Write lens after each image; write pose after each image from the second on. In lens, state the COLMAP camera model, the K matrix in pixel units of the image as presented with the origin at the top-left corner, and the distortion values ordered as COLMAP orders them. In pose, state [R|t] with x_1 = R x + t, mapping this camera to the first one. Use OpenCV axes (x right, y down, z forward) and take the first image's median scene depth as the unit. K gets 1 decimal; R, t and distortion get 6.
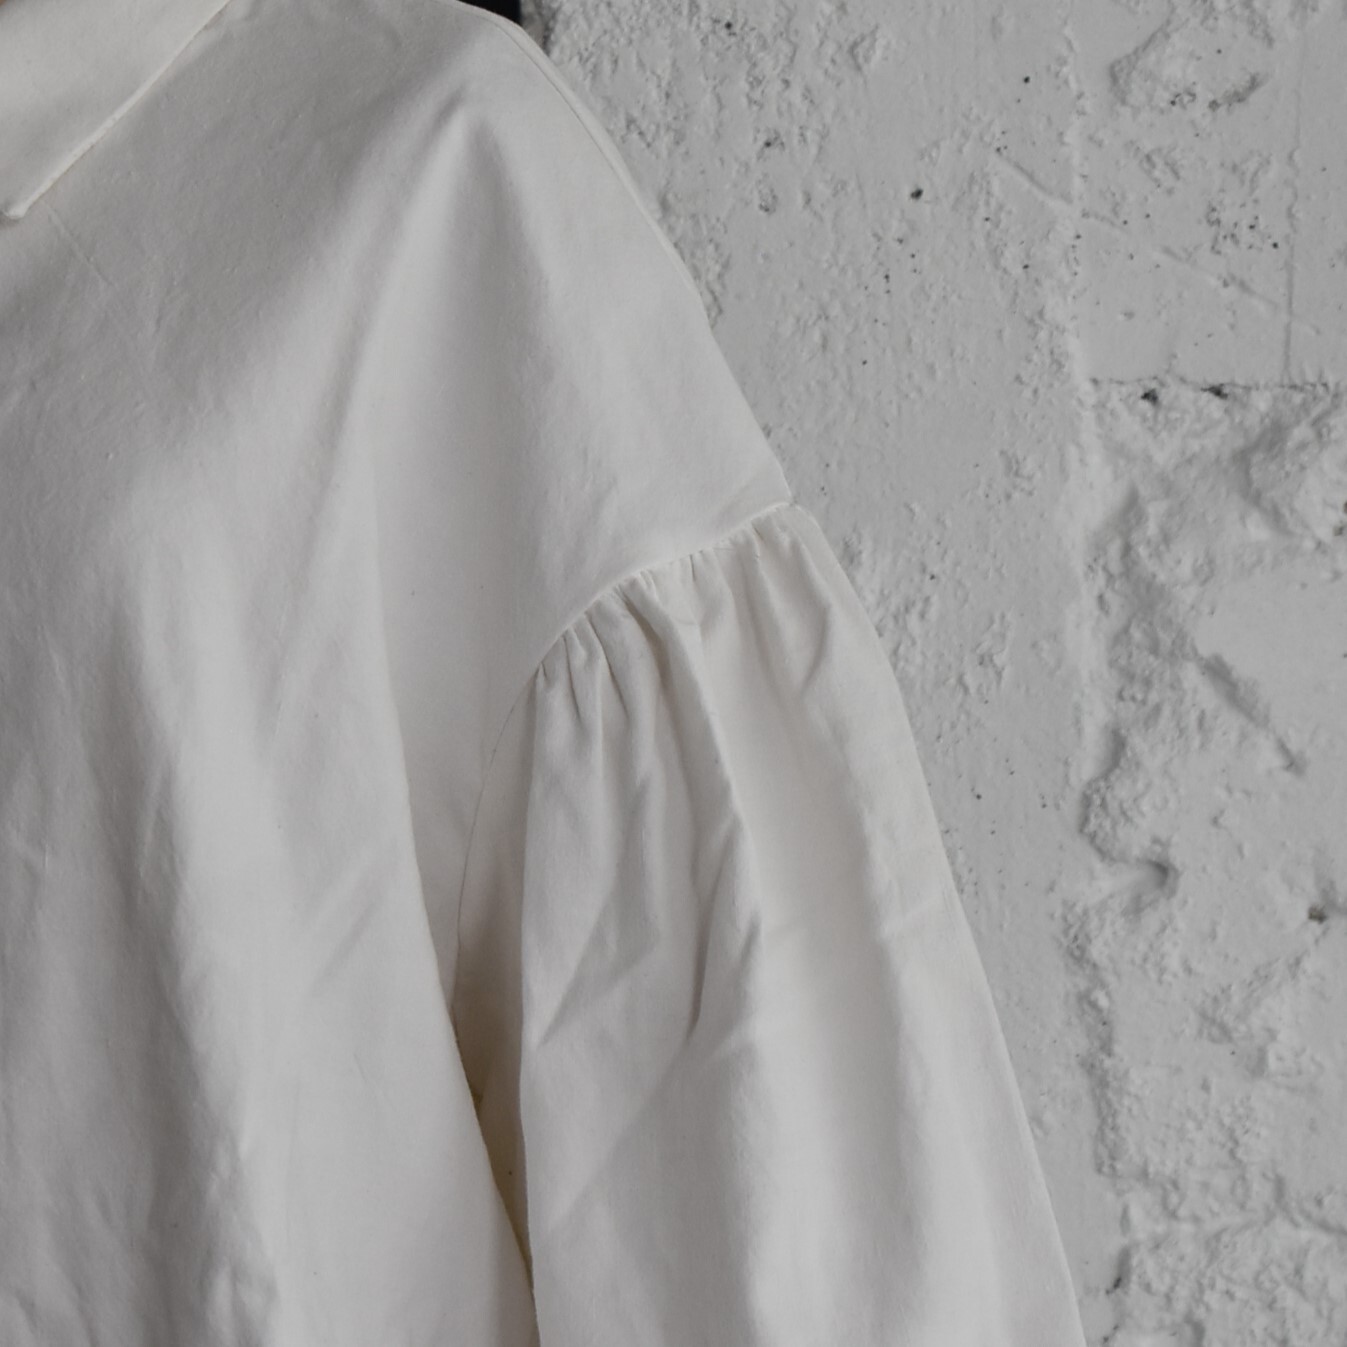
lens RADIAL K [[5831.3, 0, 670.6], [0, 5831.3, 673.8], [0, 0, 1]] dist [0.288764, 0.000000]
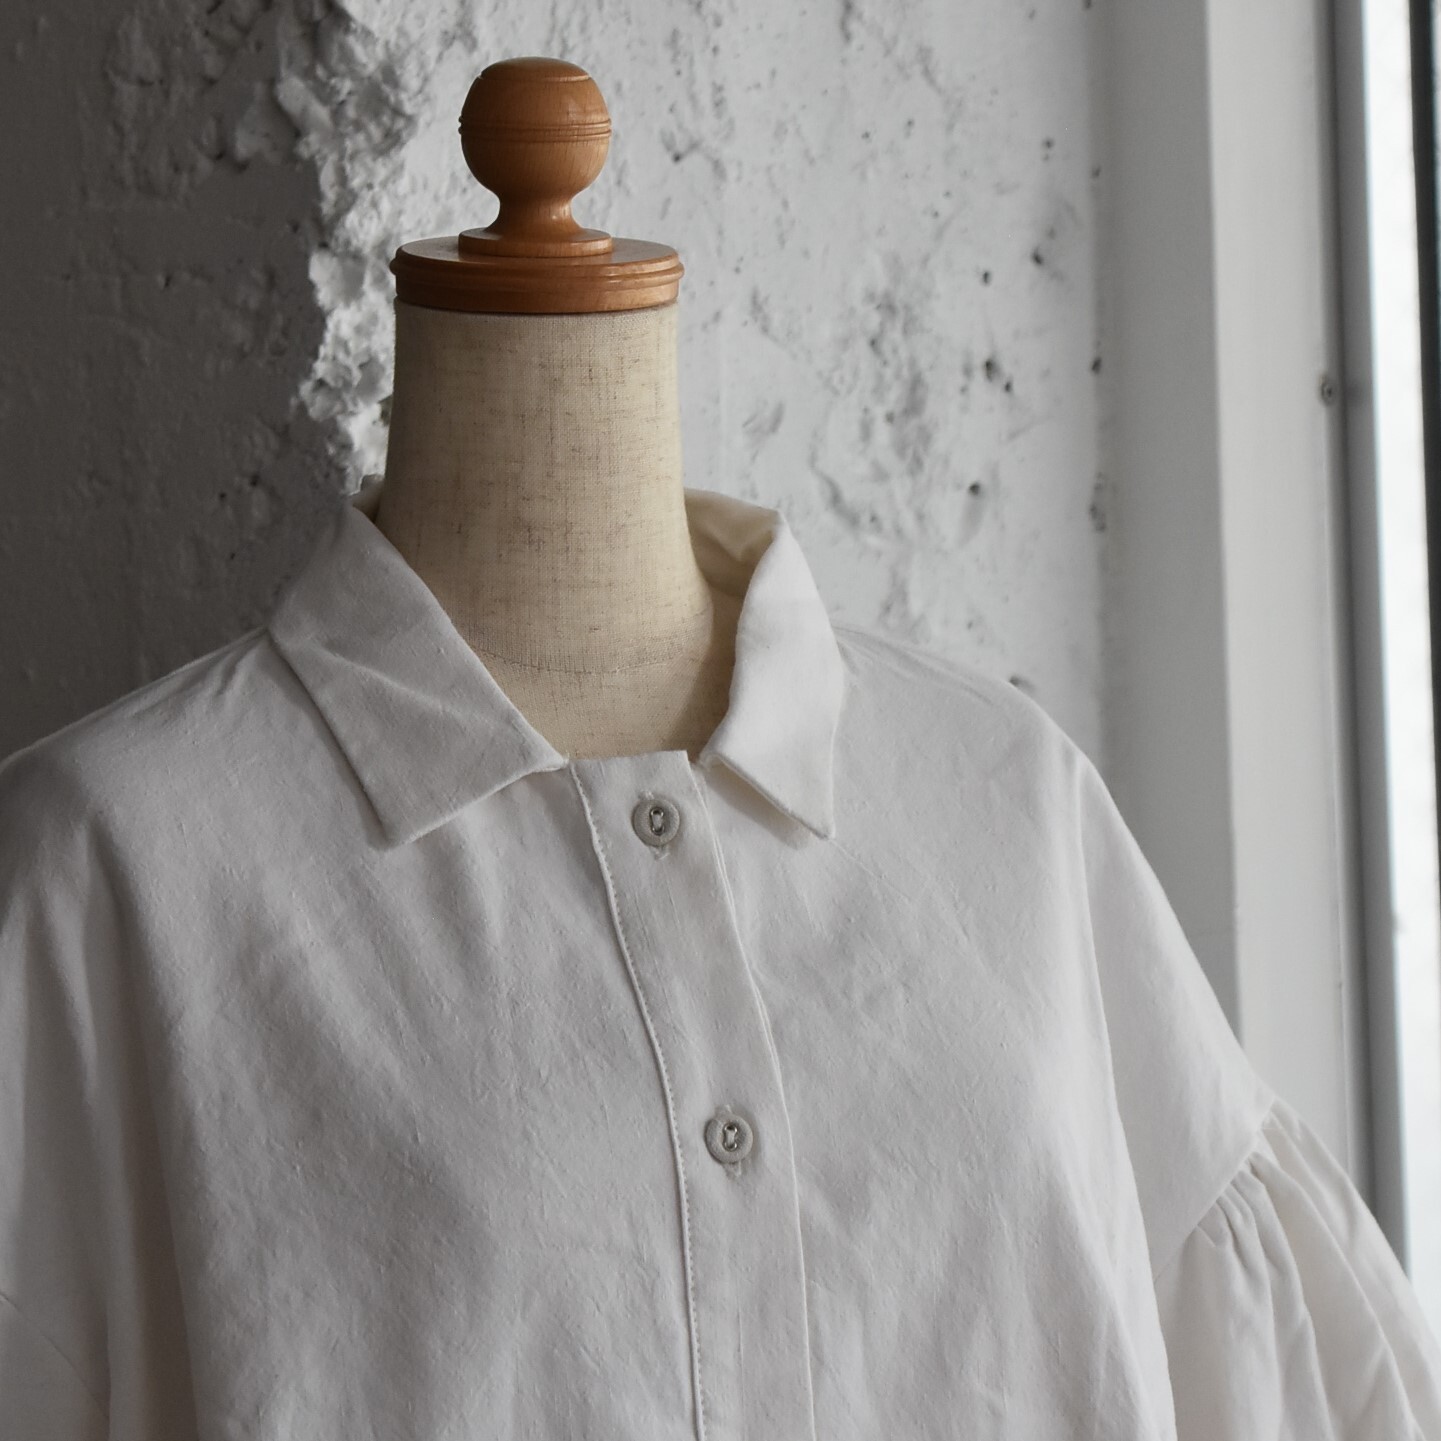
lens RADIAL K [[6277.0, 0, 890.7], [0, 6277.0, 844.4], [0, 0, 1]] dist [0.404011, 0.000000]
pose [[0.693230, 0.027581, 0.720188, -0.991322], [0.041882, 0.996037, -0.078460, 0.018971], [-0.719498, 0.084553, 0.689328, 0.158438]]
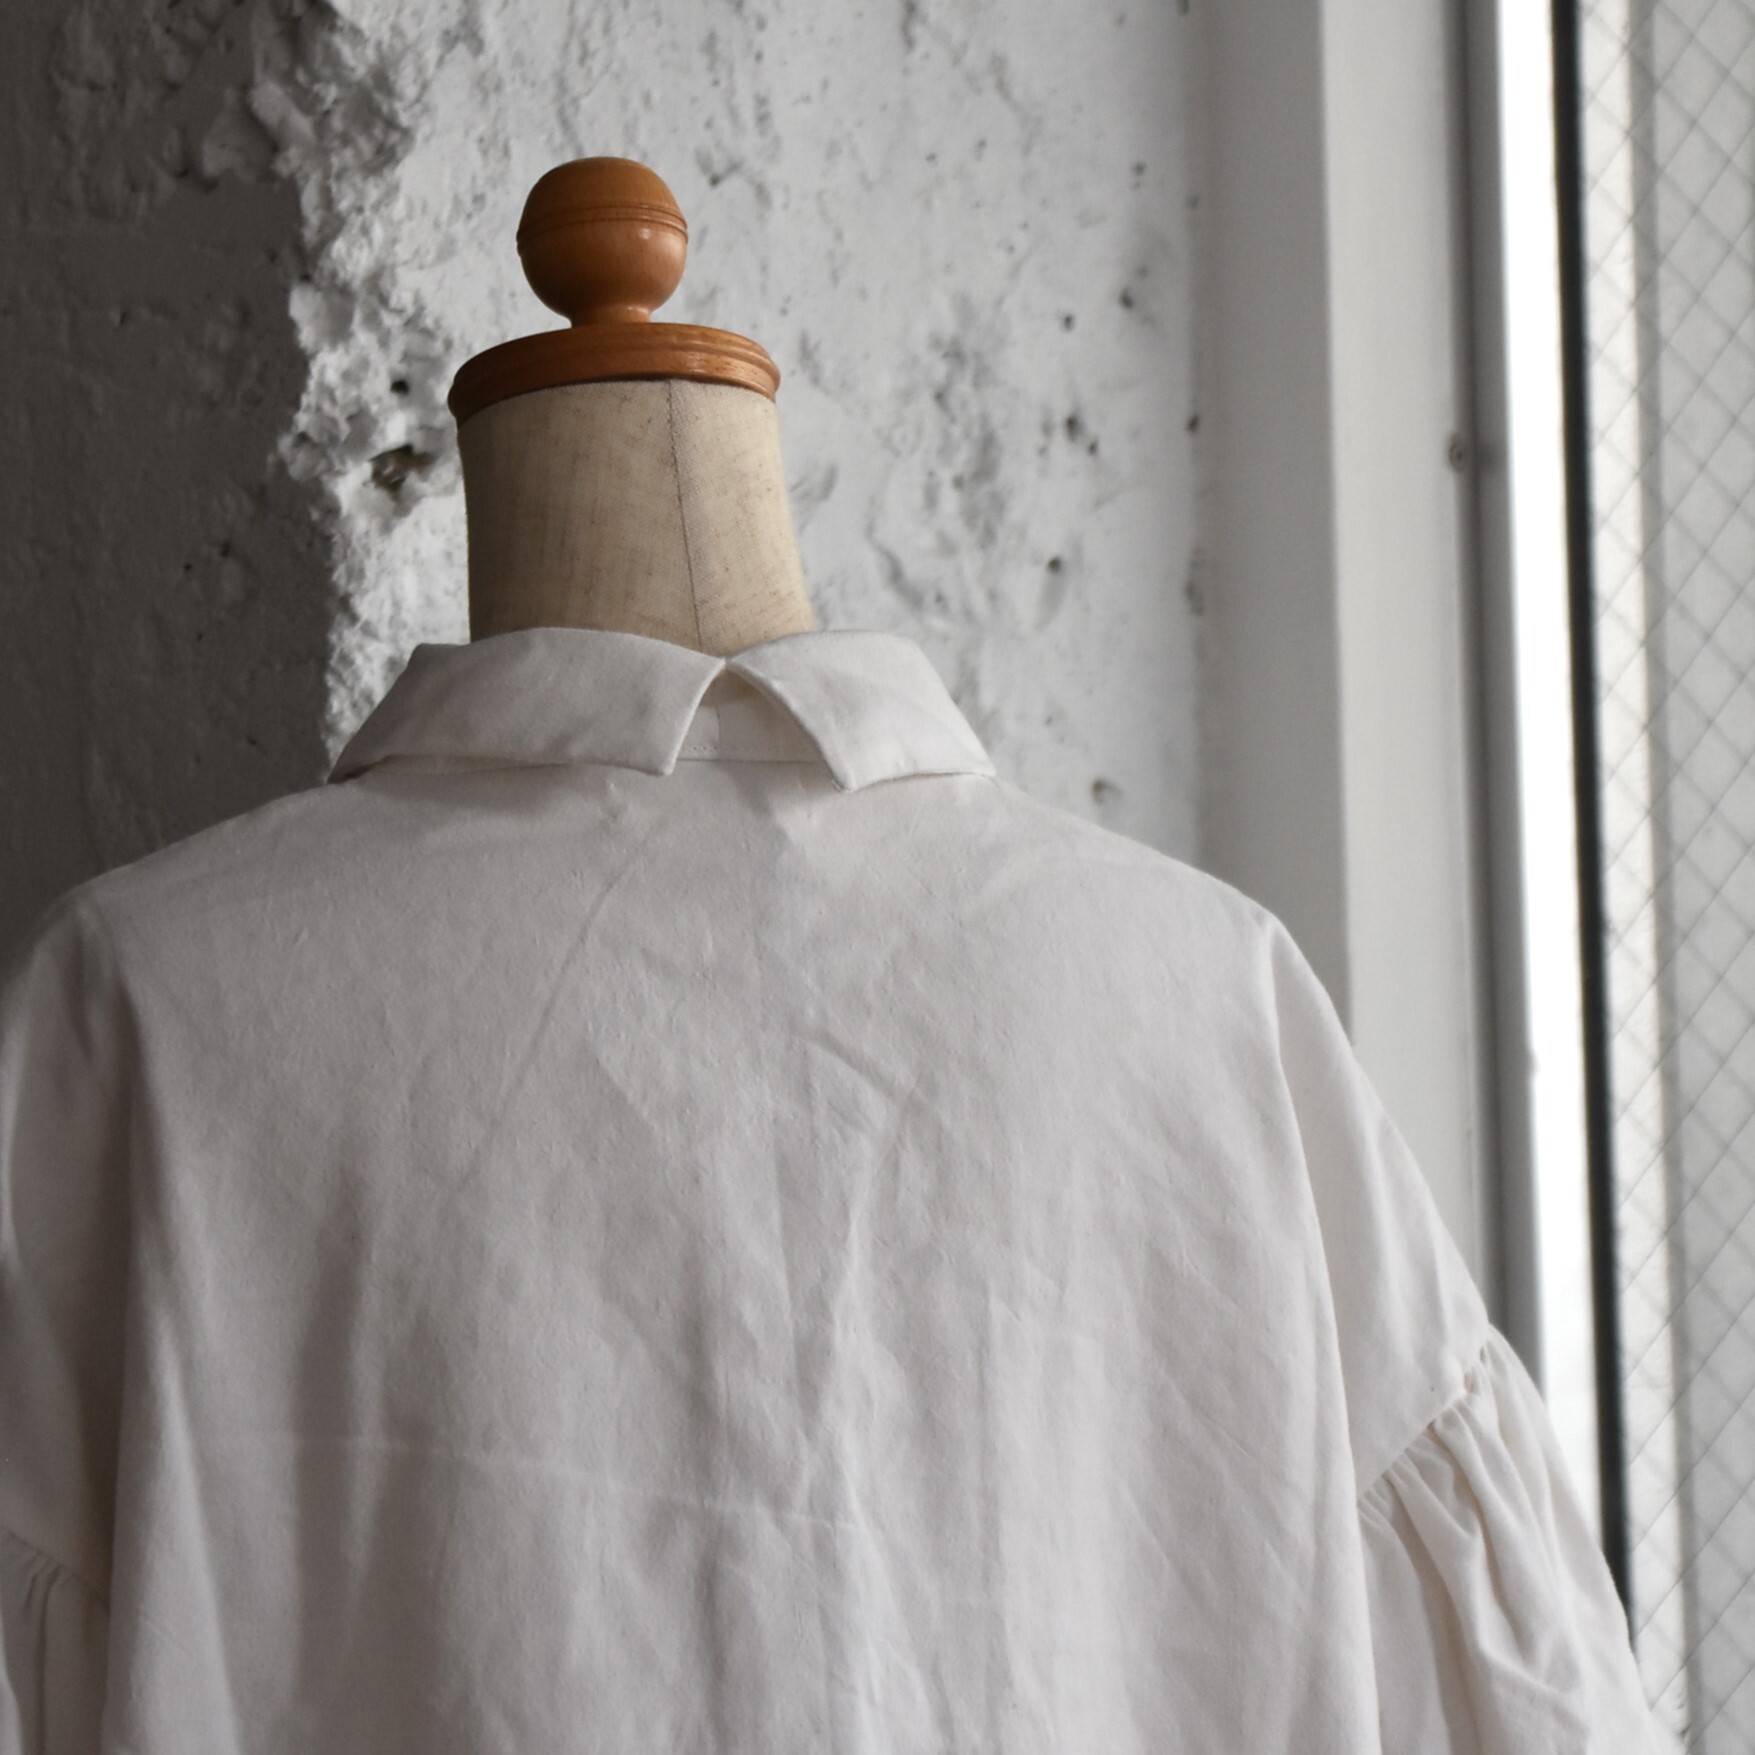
lens RADIAL K [[6959.1, 0, 1037.4], [0, 6959.1, 957.7], [0, 0, 1]] dist [0.605497, 0.000000]
pose [[0.681928, 0.030468, 0.730785, -0.959327], [0.040489, 0.996027, -0.079309, 0.014016], [-0.730298, 0.083672, 0.677985, 0.197635]]
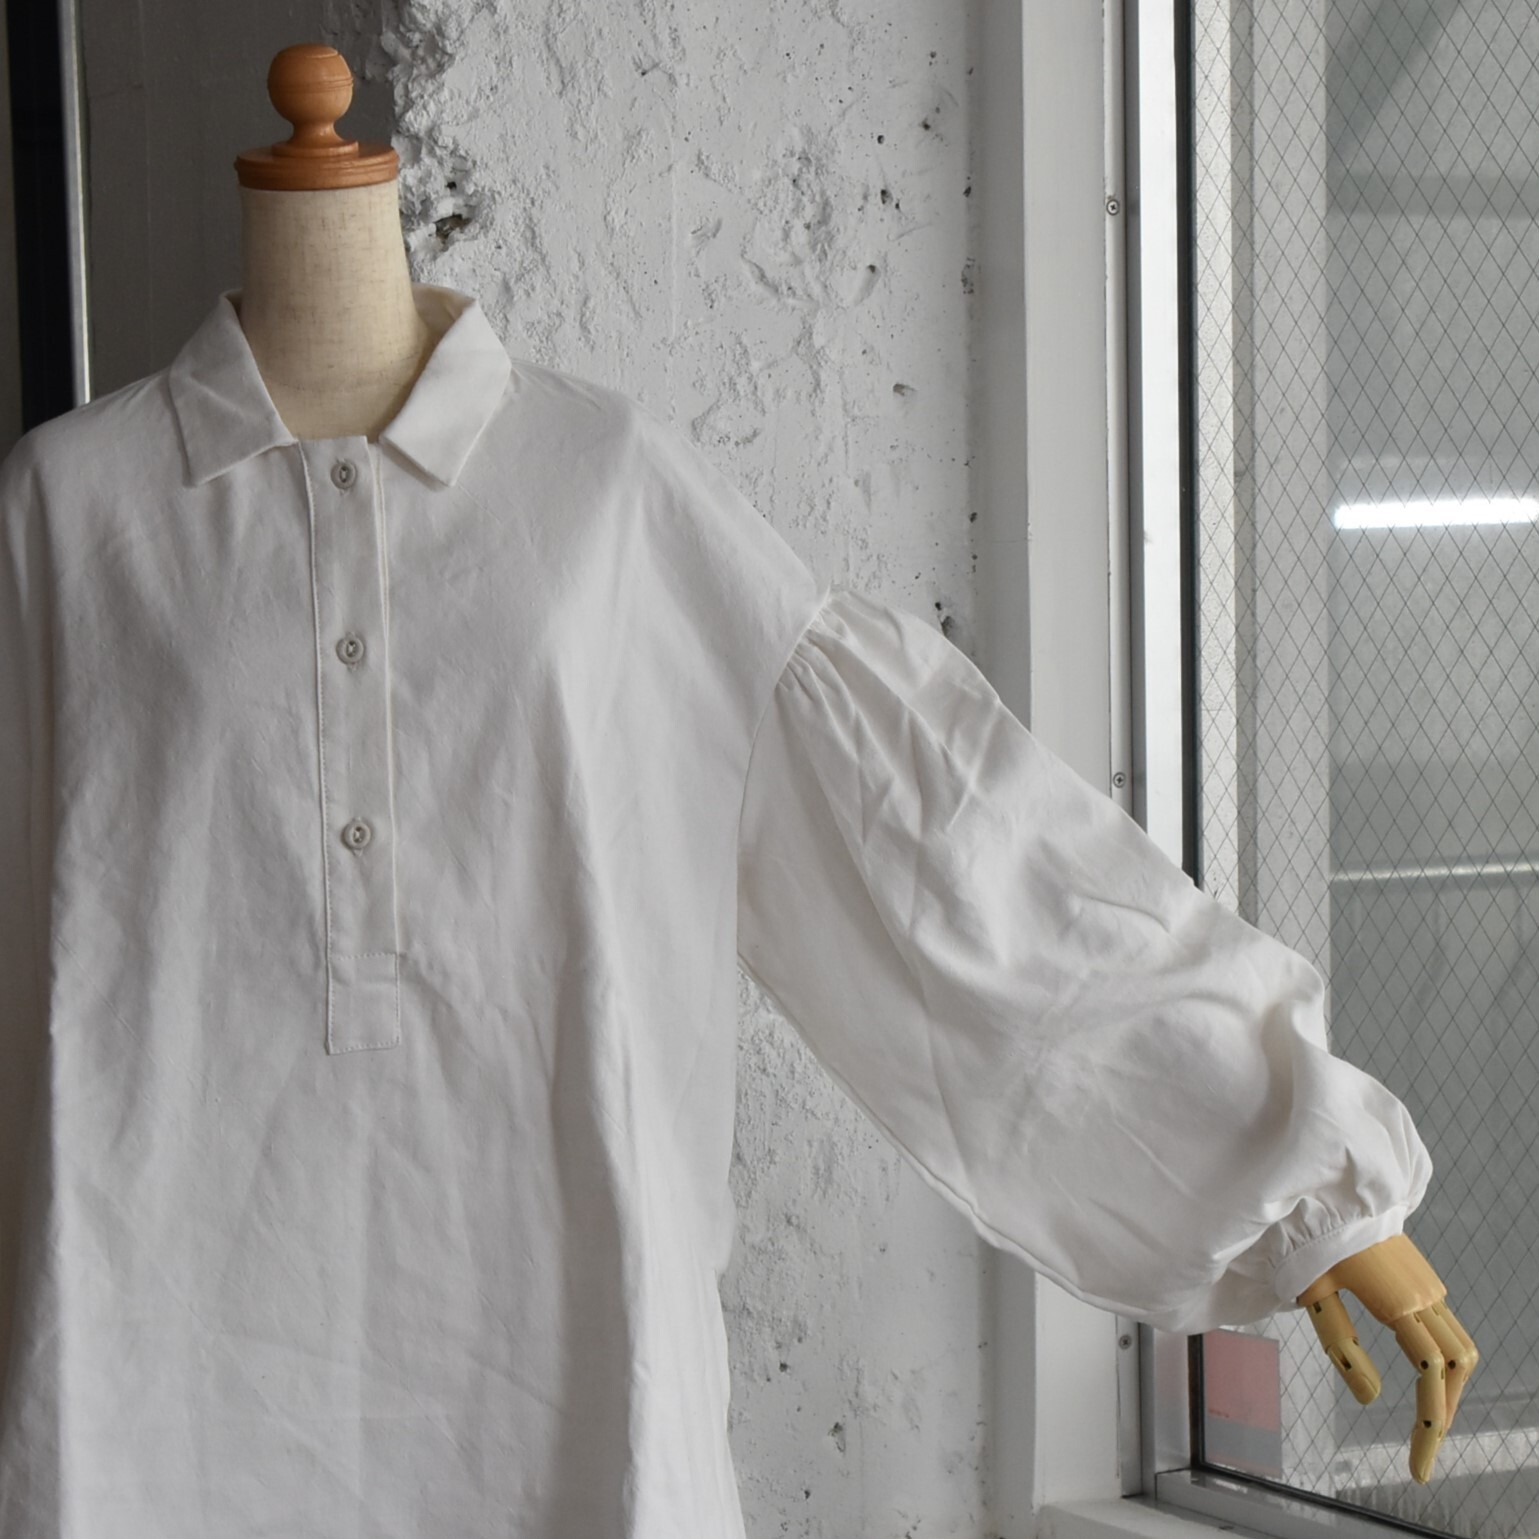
lens RADIAL K [[4789.4, 0, 961.5], [0, 4789.4, 879.6], [0, 0, 1]] dist [0.283814, 0.000000]
pose [[0.870919, -0.006187, 0.491387, -0.792400], [0.003911, 0.999976, 0.005659, 0.050821], [-0.491410, -0.003006, 0.870923, -0.553720]]
